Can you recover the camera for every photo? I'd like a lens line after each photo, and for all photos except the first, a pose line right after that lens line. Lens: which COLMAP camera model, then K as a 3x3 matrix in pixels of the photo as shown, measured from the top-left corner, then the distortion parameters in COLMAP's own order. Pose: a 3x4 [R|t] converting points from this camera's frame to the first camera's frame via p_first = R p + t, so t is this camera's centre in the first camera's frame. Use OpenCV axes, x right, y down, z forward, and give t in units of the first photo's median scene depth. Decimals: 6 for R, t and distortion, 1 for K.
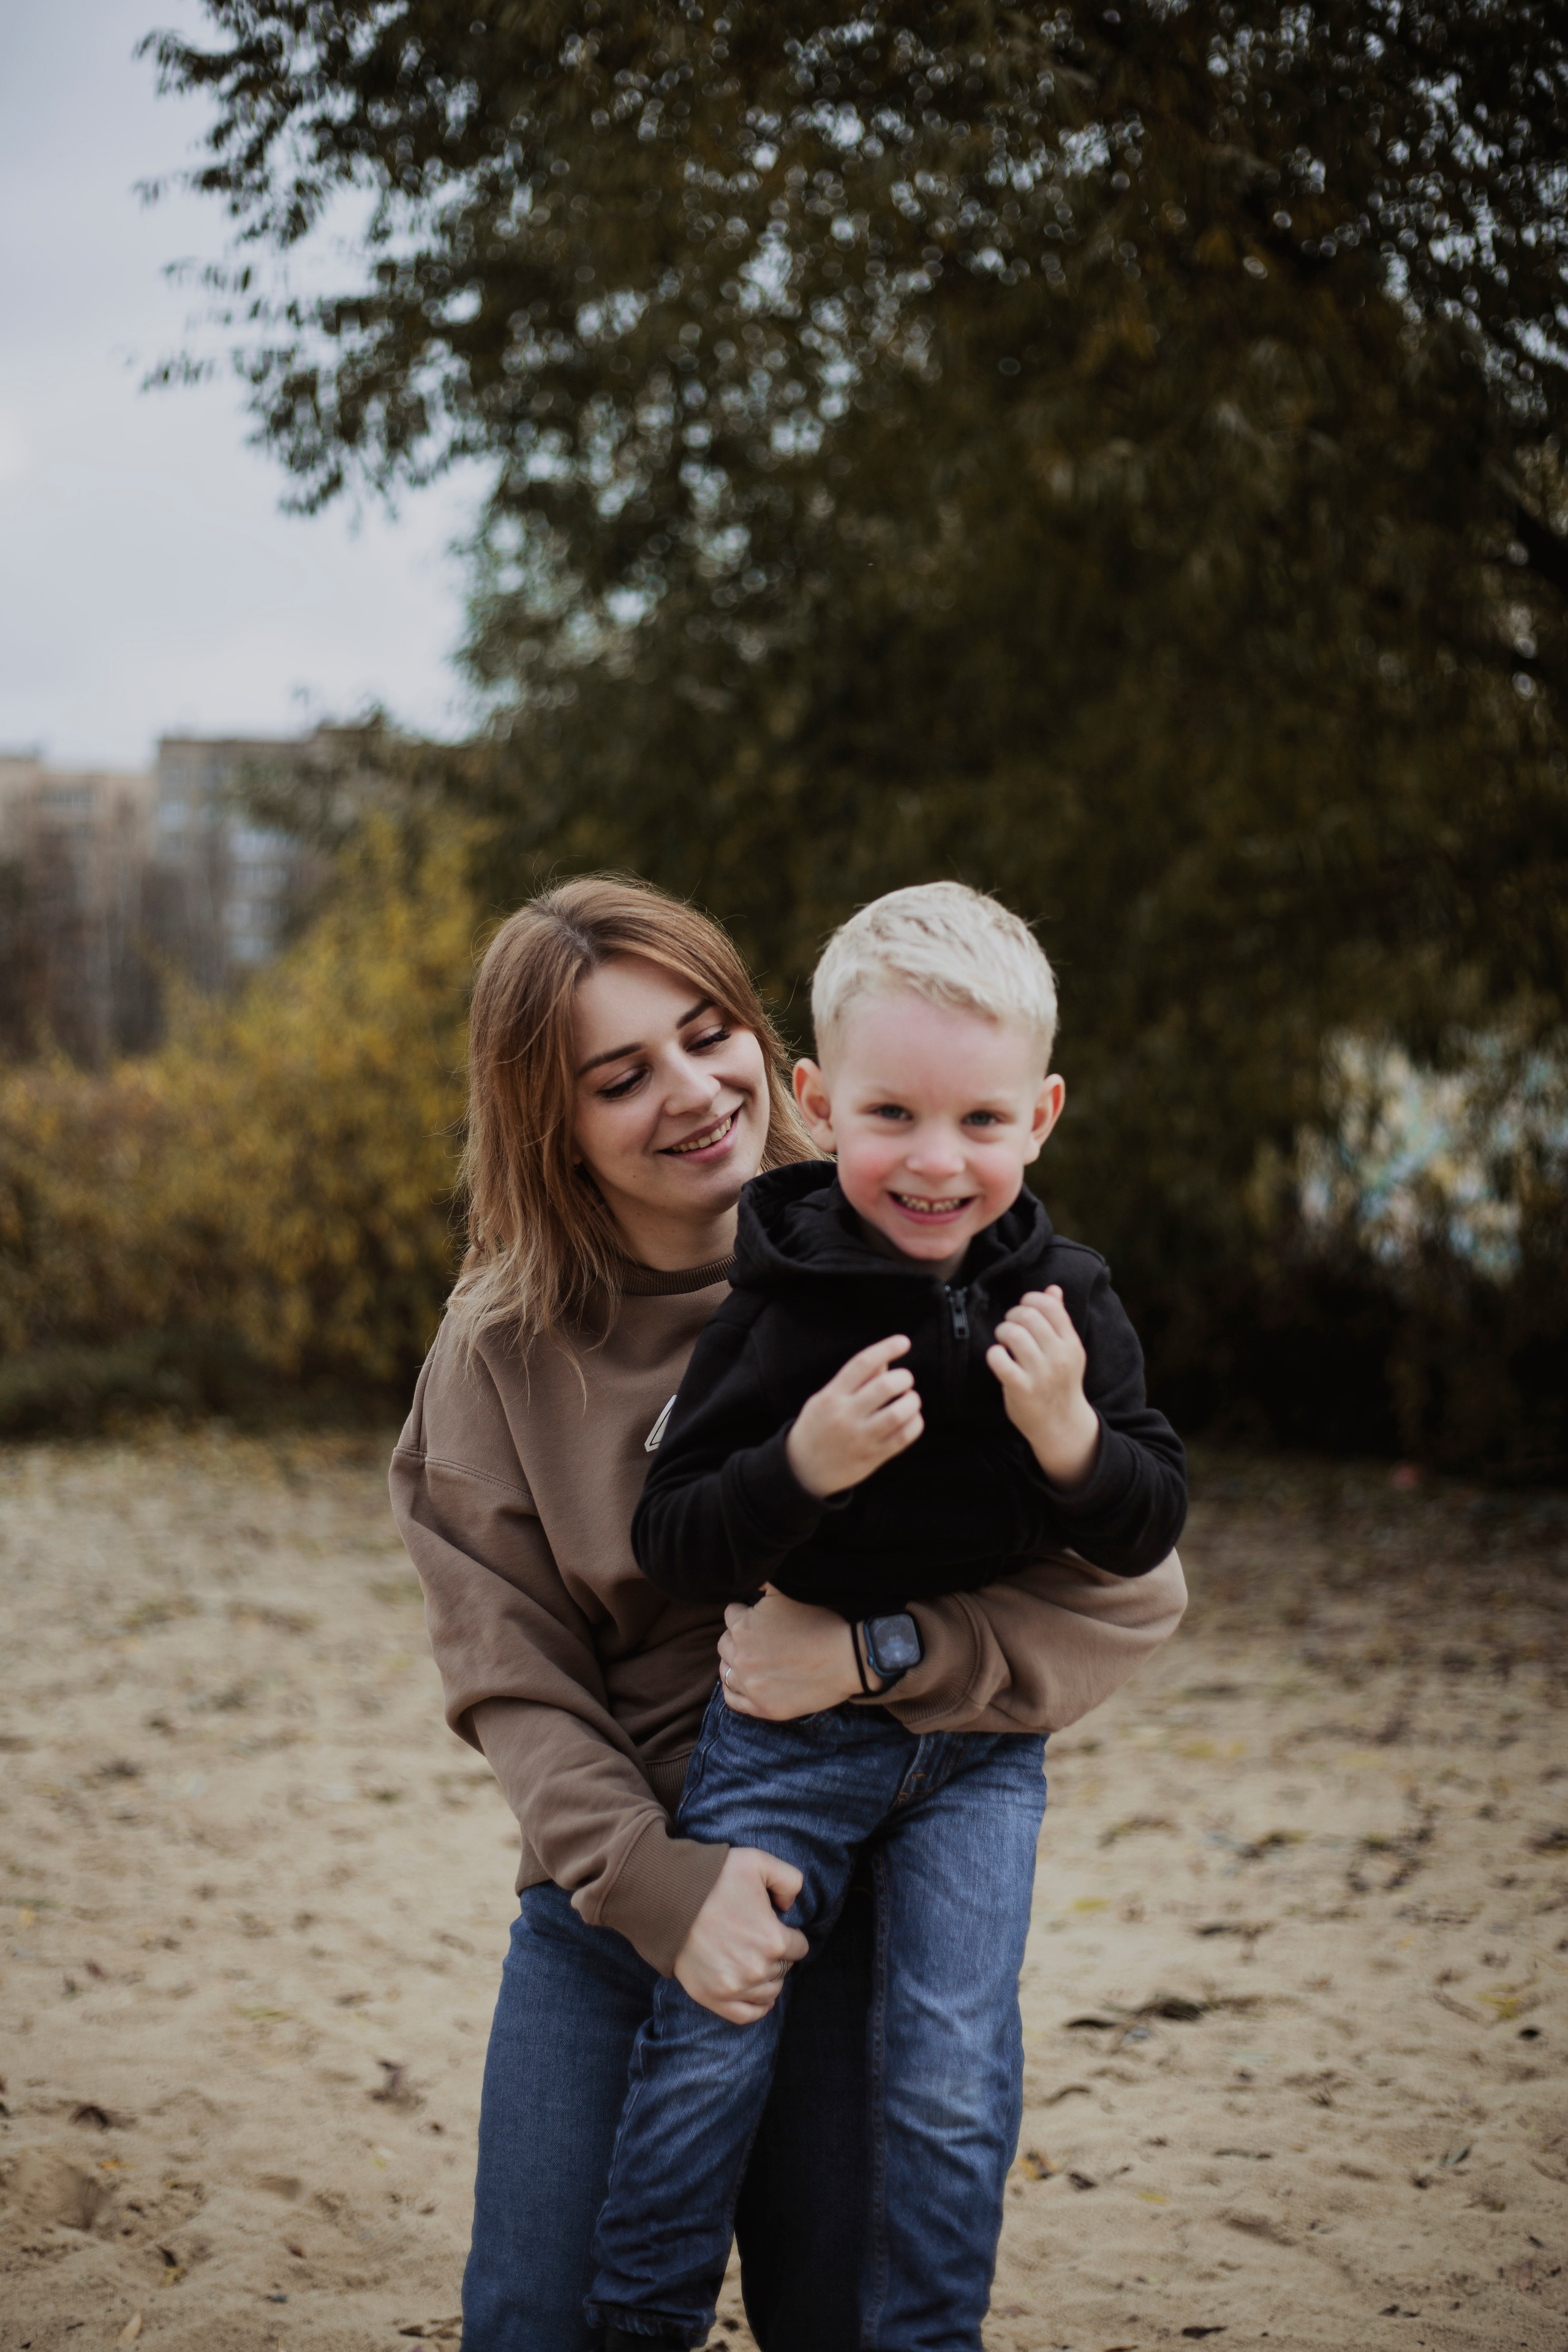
lens RADIAL K [[3334.8, 0, 732.7], [0, 3334.8, 1181.6], [0, 0, 1]] dist [-0.128203, -0.033226]
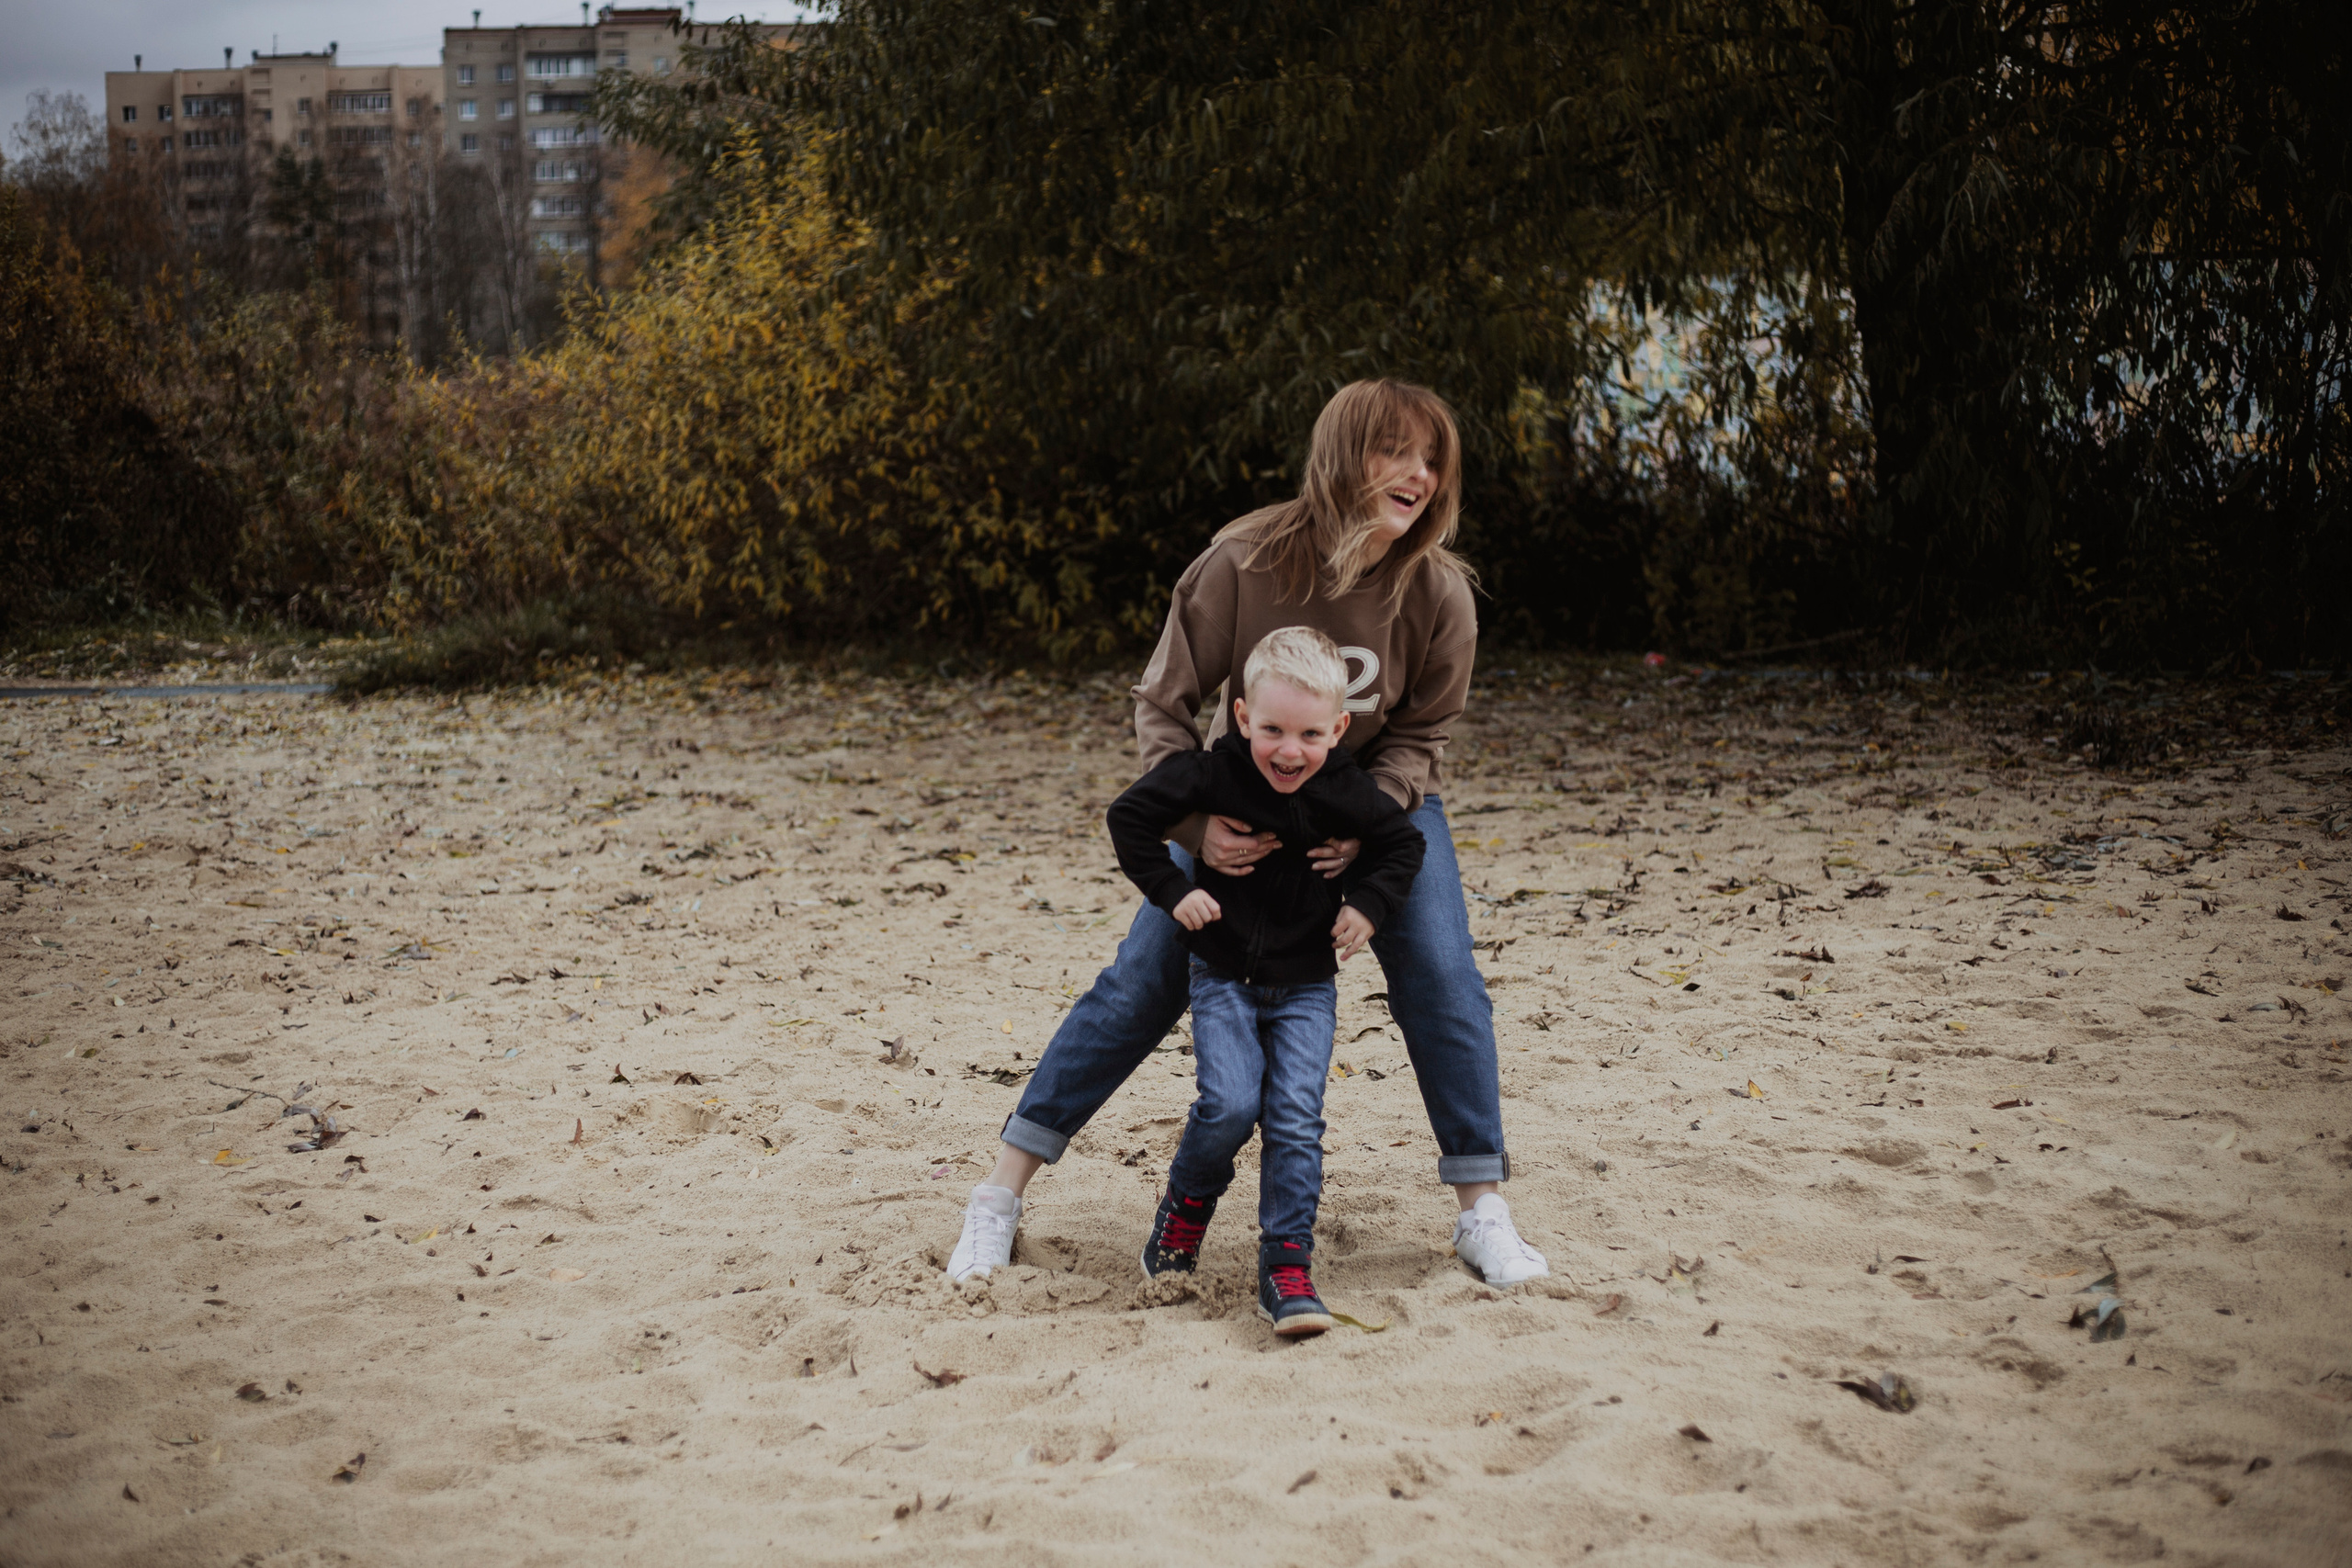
lens RADIAL K [[3506.4, 0, 1176.0], [0, 3506.4, 784.0], [0, 0, 1]] dist [-0.111061, -0.016461]
pose [[0.998200, -0.045980, 0.038507, -0.021858], [0.042268, 0.994842, 0.092212, 0.014978], [-0.042548, -0.090418, 0.994995, -0.317183]]
